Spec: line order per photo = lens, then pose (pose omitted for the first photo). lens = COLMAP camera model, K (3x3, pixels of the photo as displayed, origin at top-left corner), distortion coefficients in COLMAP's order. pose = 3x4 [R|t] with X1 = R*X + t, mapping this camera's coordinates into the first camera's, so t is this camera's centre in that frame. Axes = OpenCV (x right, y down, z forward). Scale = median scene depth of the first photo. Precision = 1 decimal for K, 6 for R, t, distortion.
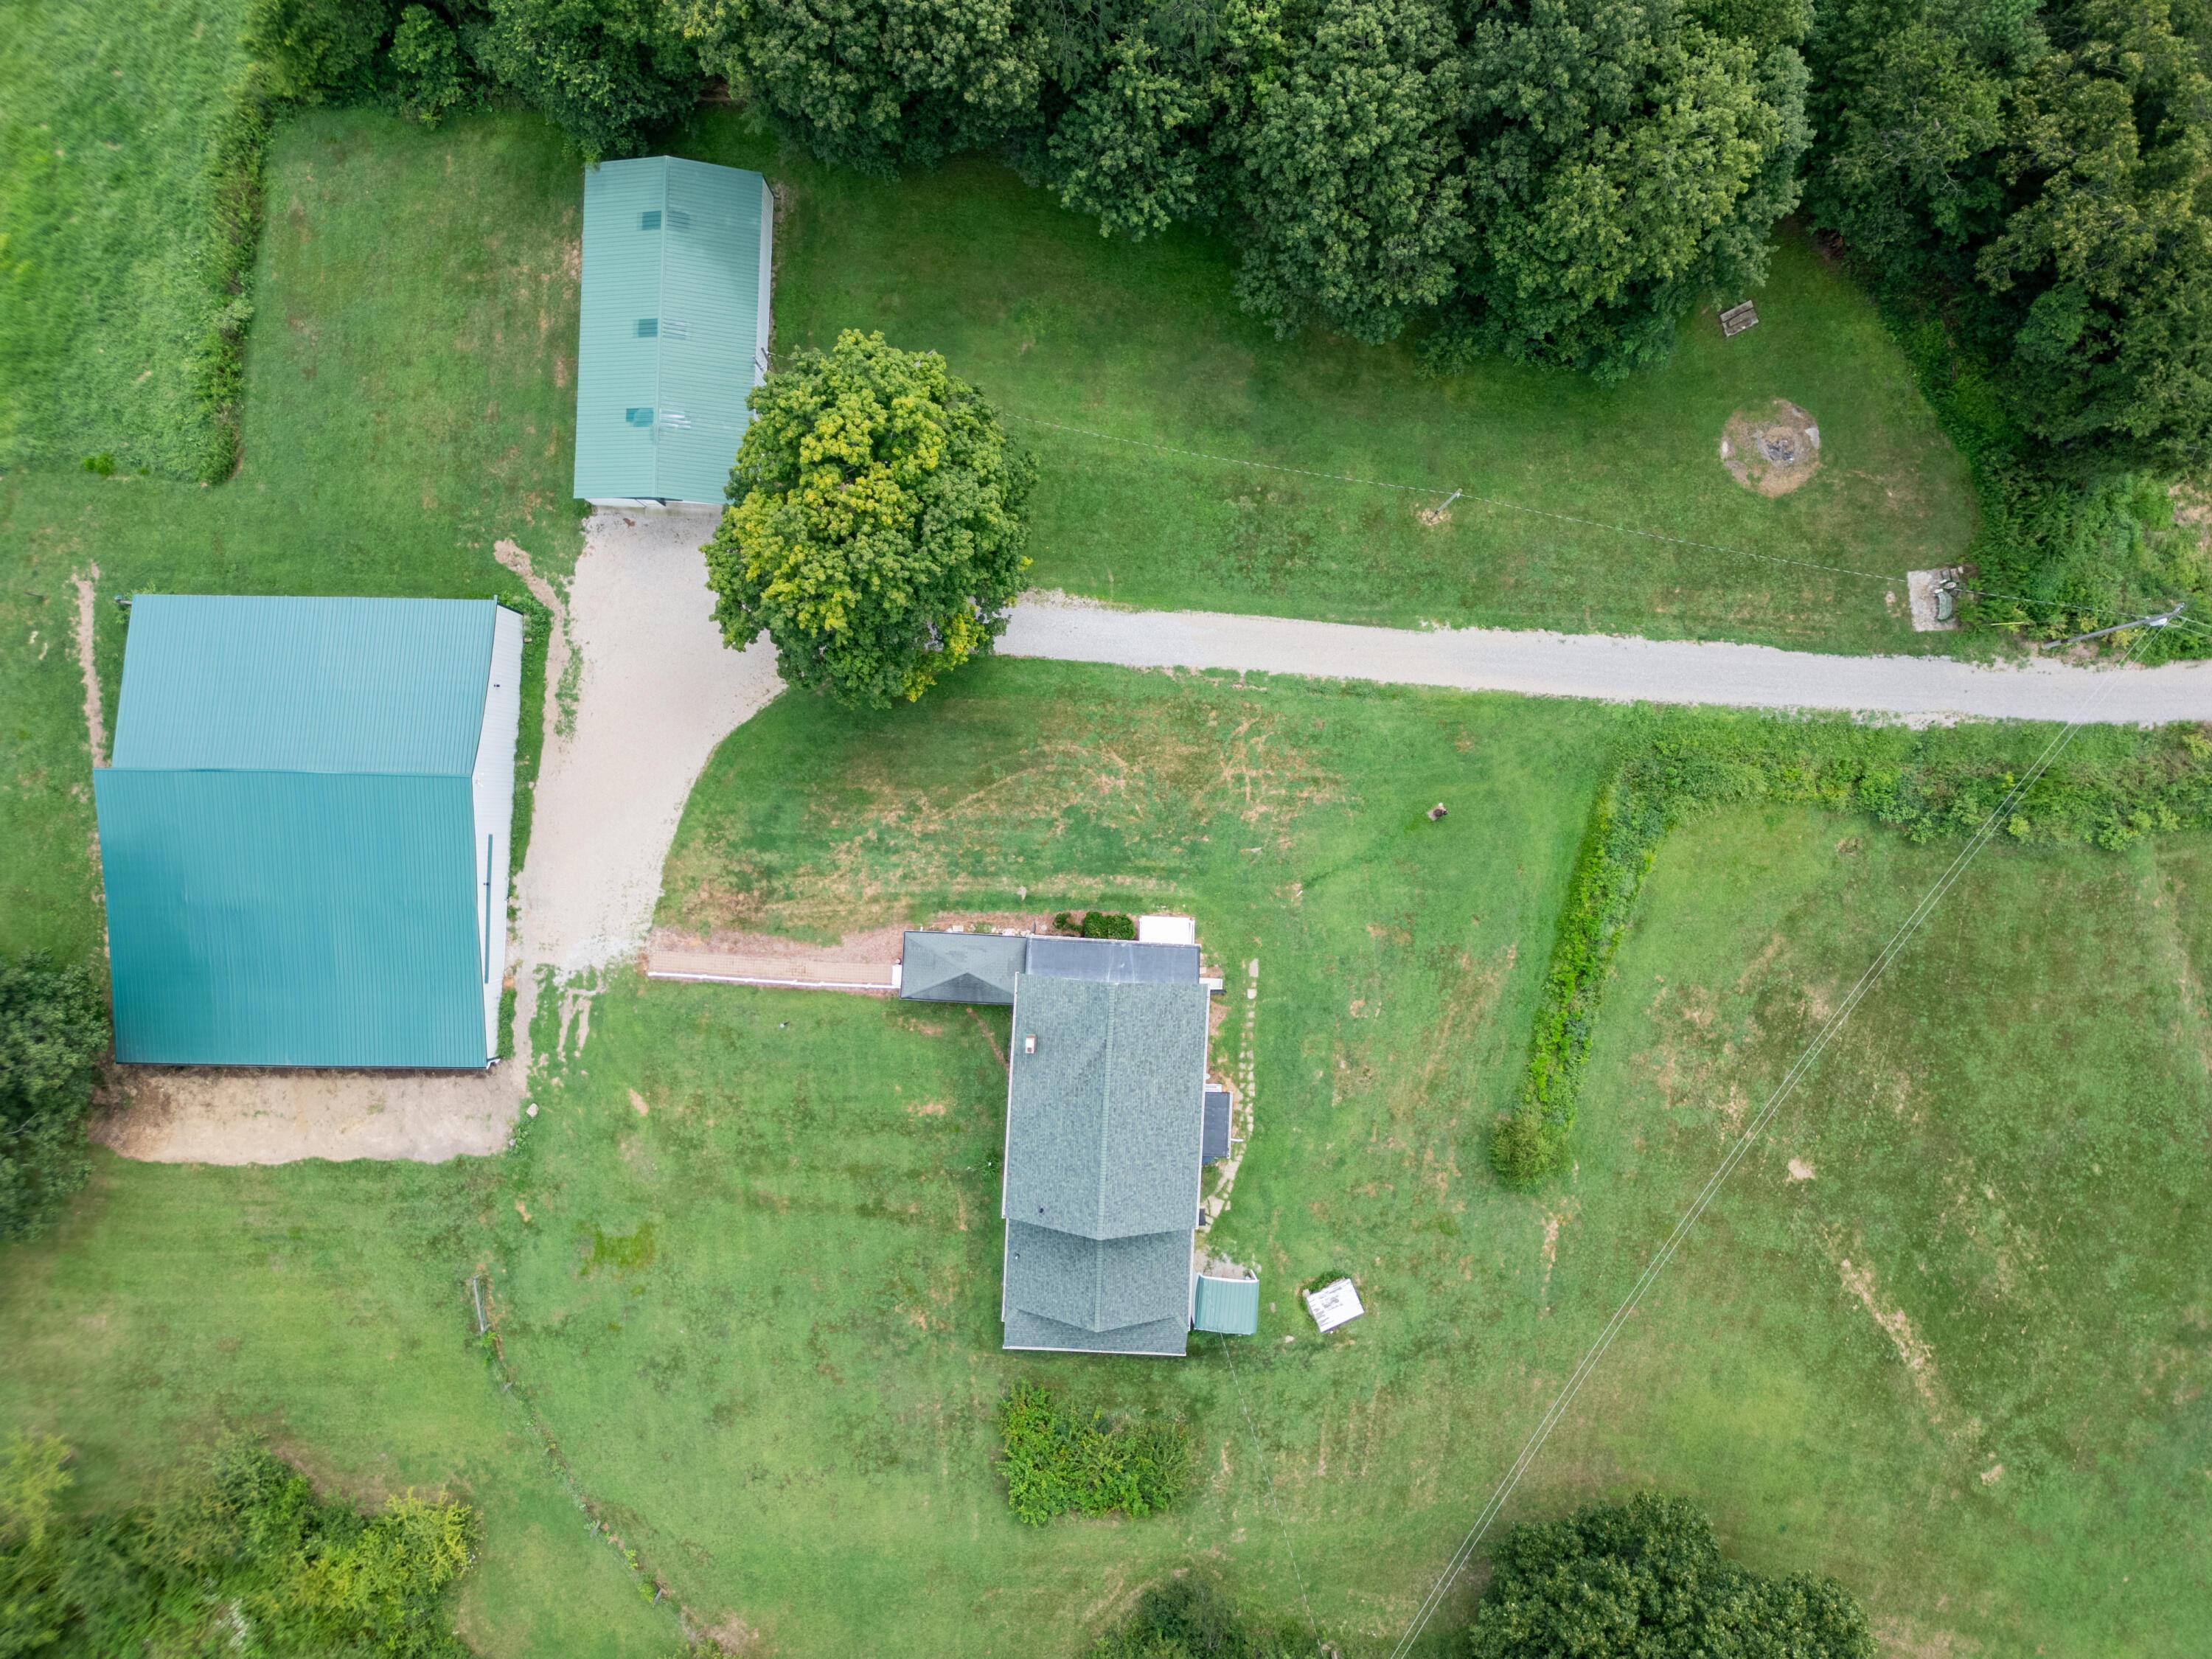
lens RADIAL K [[1538.4, 0, 1112.5], [0, 1538.4, 839.3], [0, 0, 1]] dist [0.075140, -0.076108]
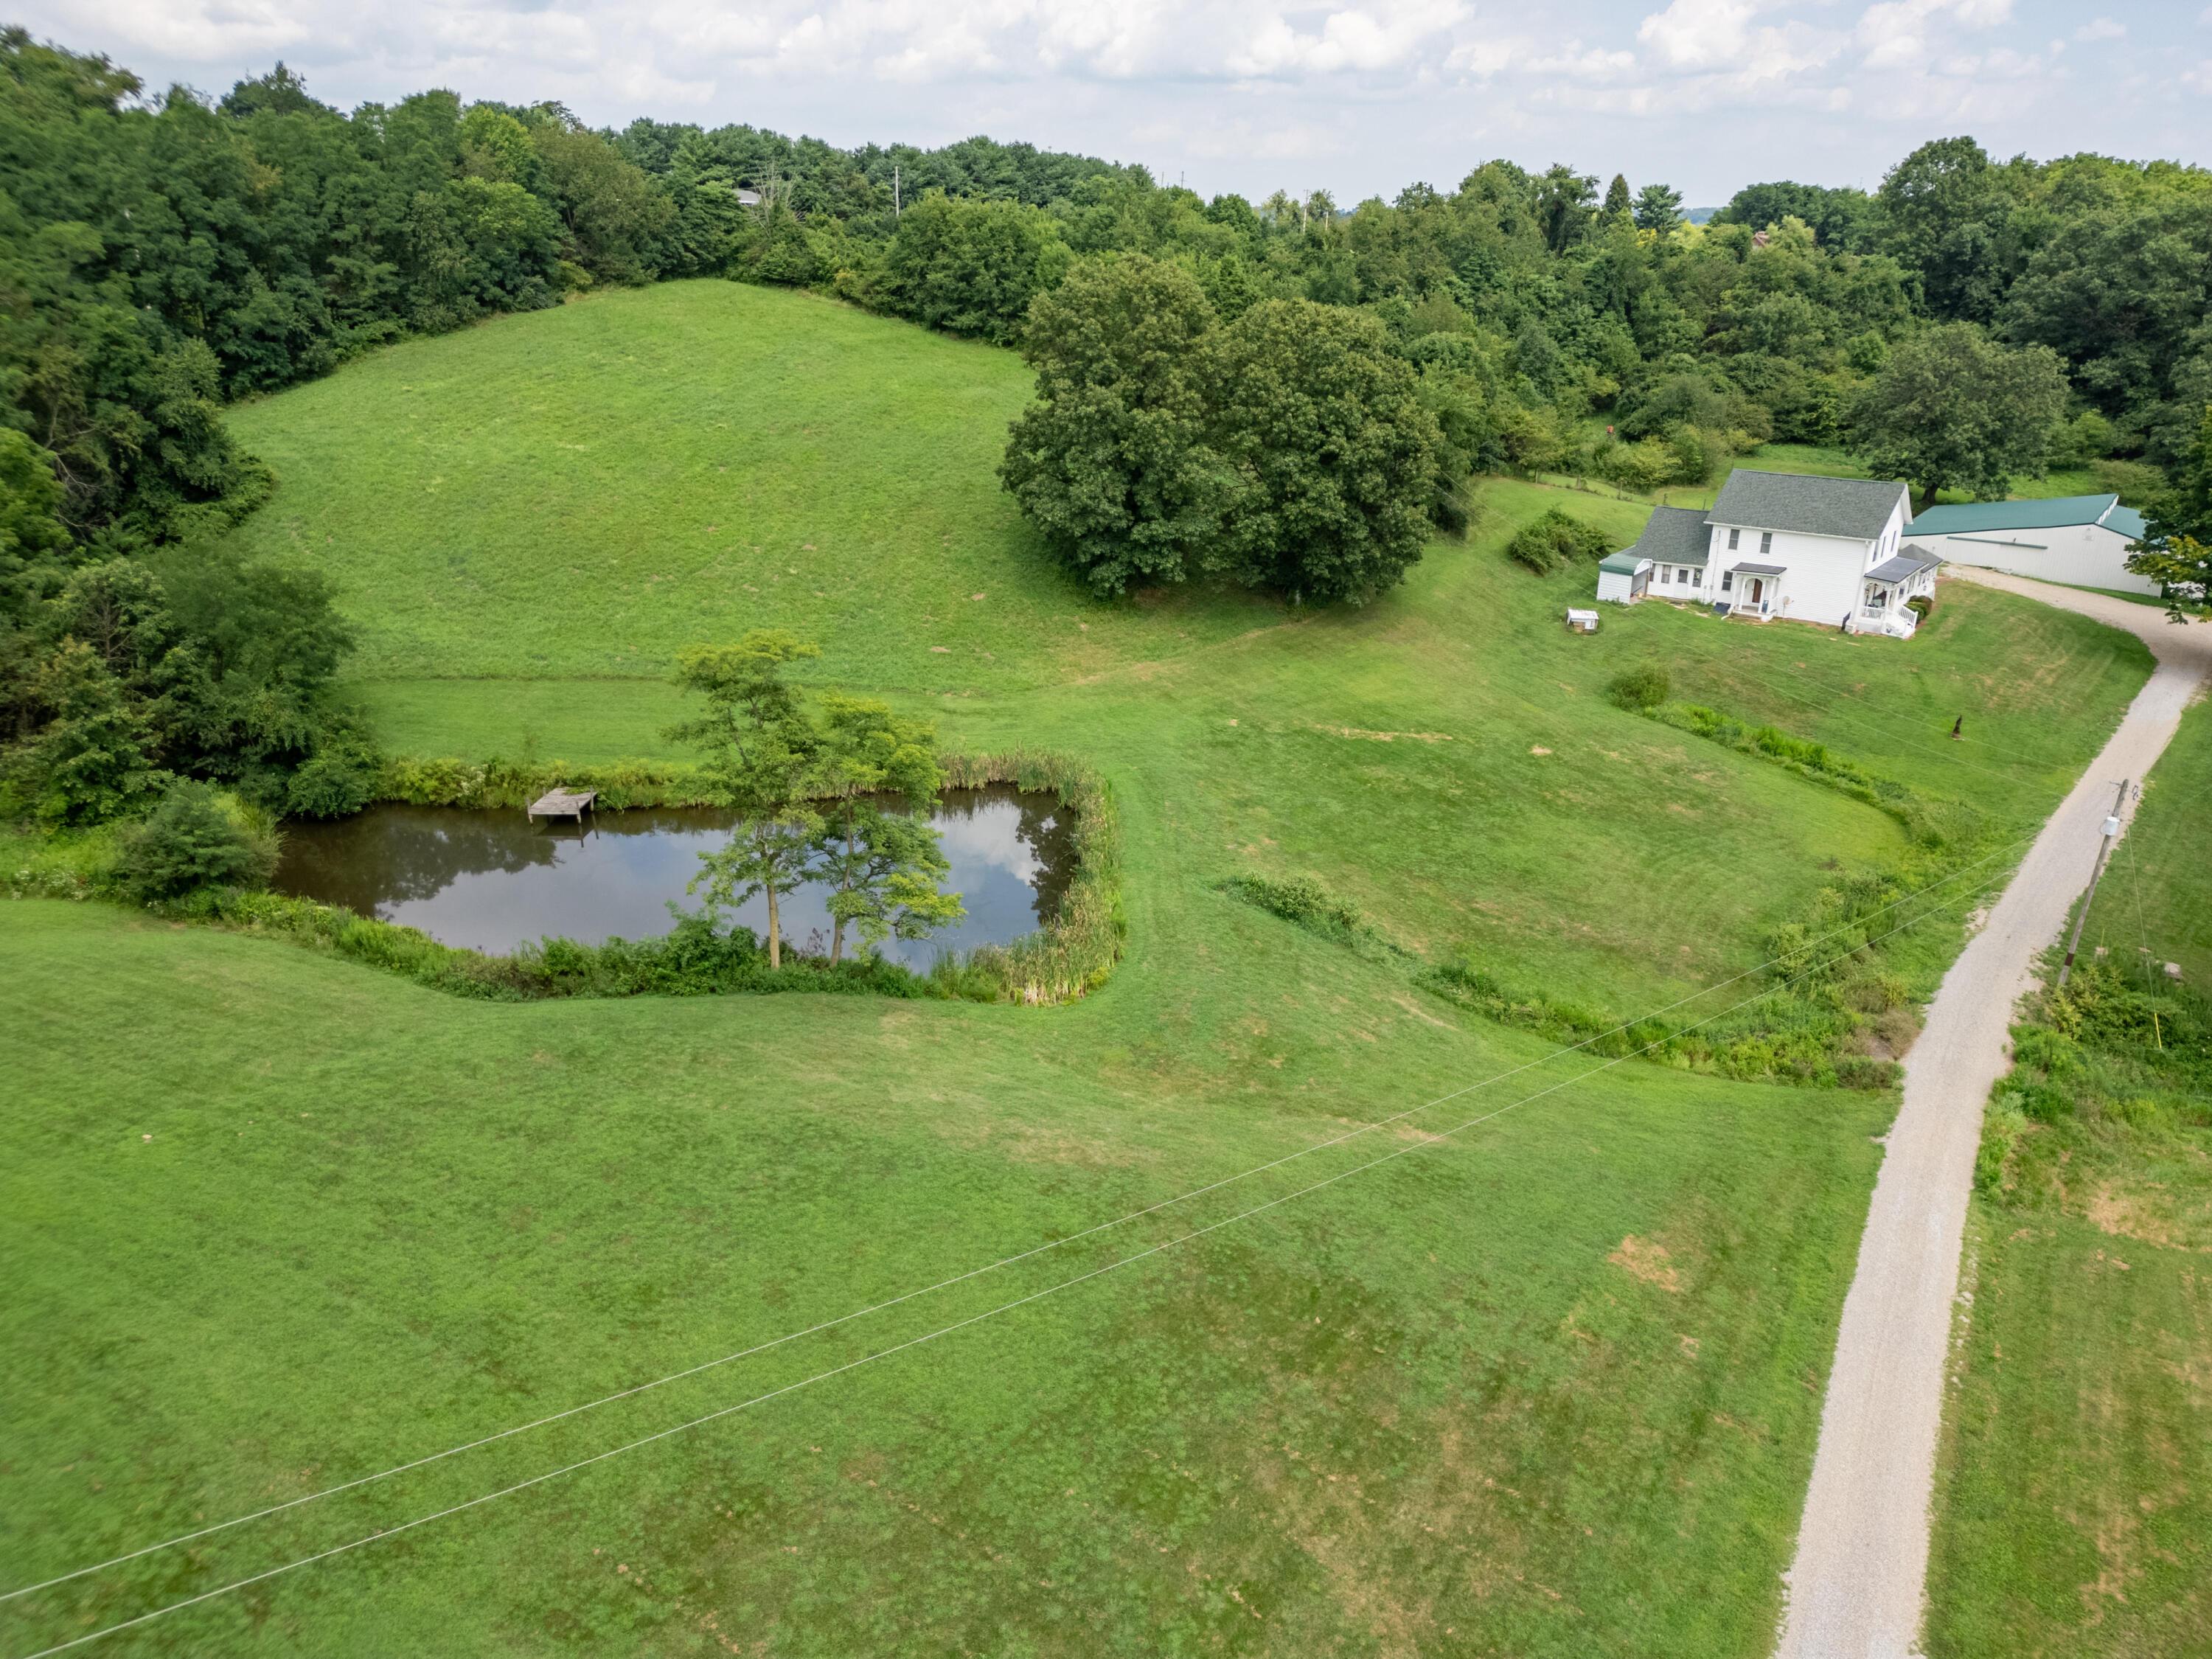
lens RADIAL K [[1572.0, 0, 1112.9], [0, 1572.0, 835.0], [0, 0, 1]] dist [0.058588, -0.052519]
pose [[-0.568530, 0.294056, -0.768313, 1.531950], [-0.822640, -0.210173, 0.528291, -0.142152], [-0.006132, 0.932394, 0.361392, 0.660066]]
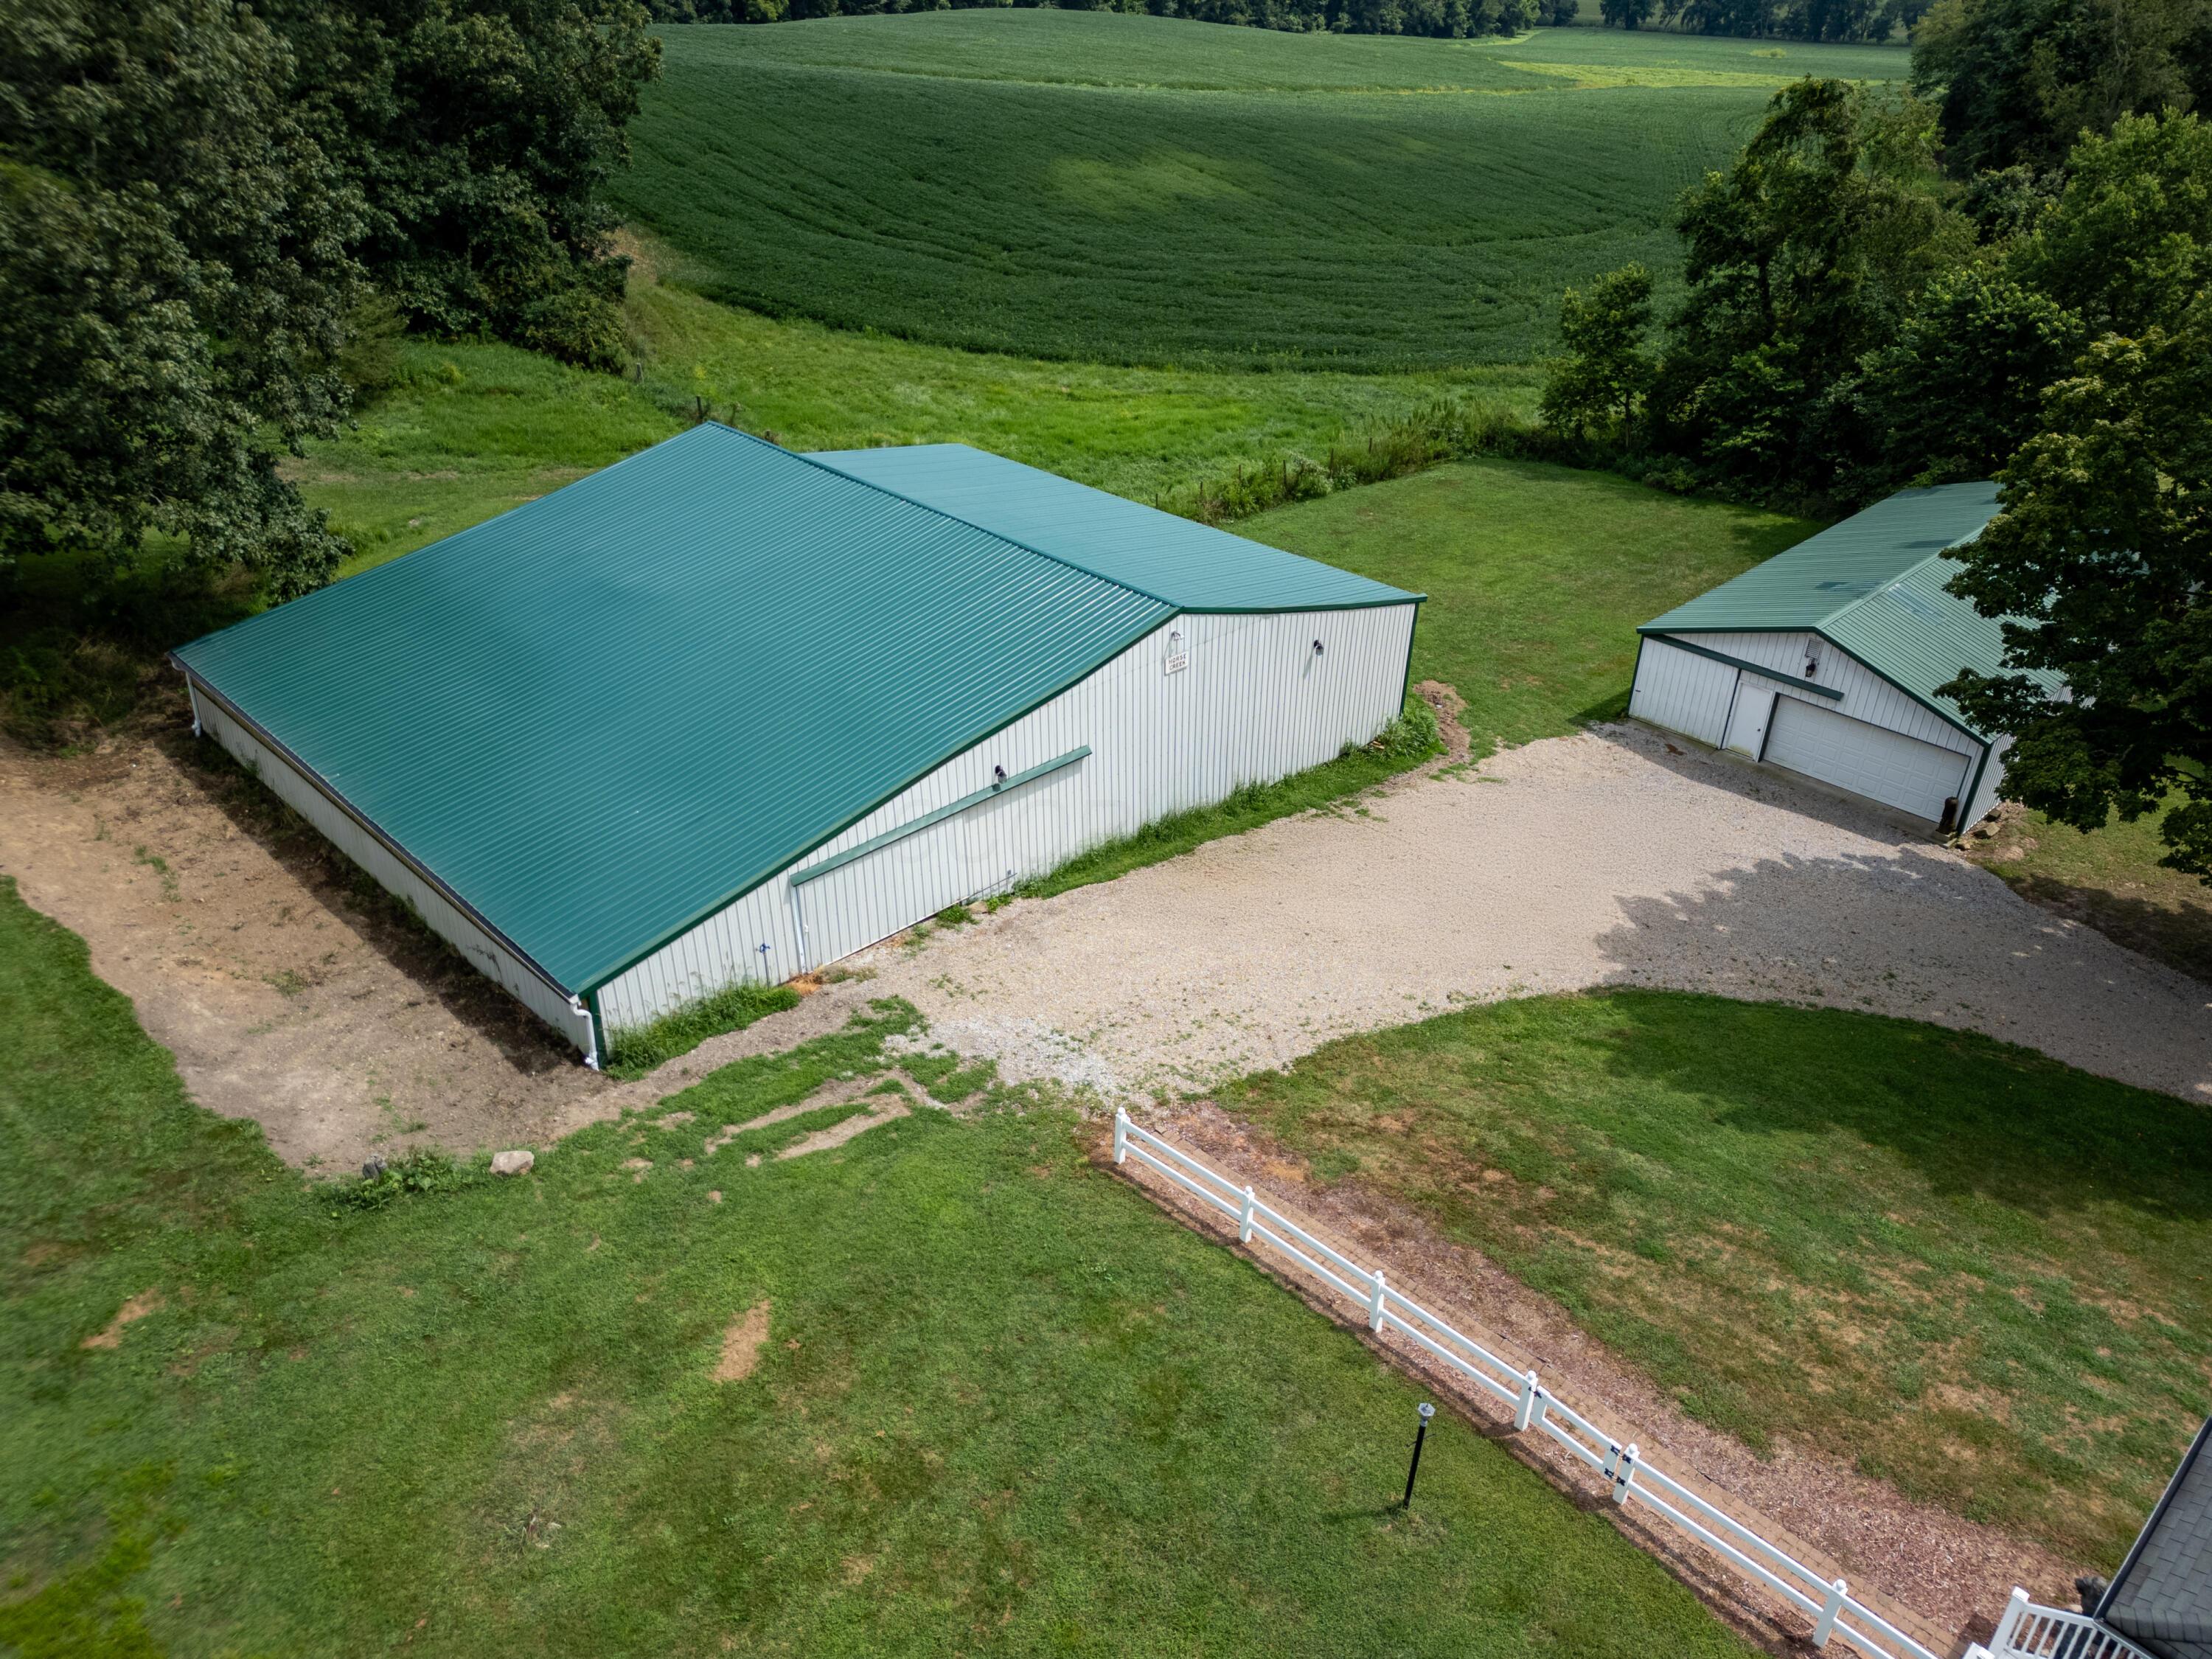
lens RADIAL K [[1538.4, 0, 1112.5], [0, 1538.4, 839.3], [0, 0, 1]] dist [0.075140, -0.076108]
pose [[0.725064, 0.365637, -0.583603, -0.140795], [-0.688427, 0.361786, -0.628632, 0.255553], [-0.018712, 0.857567, 0.514032, 0.786116]]
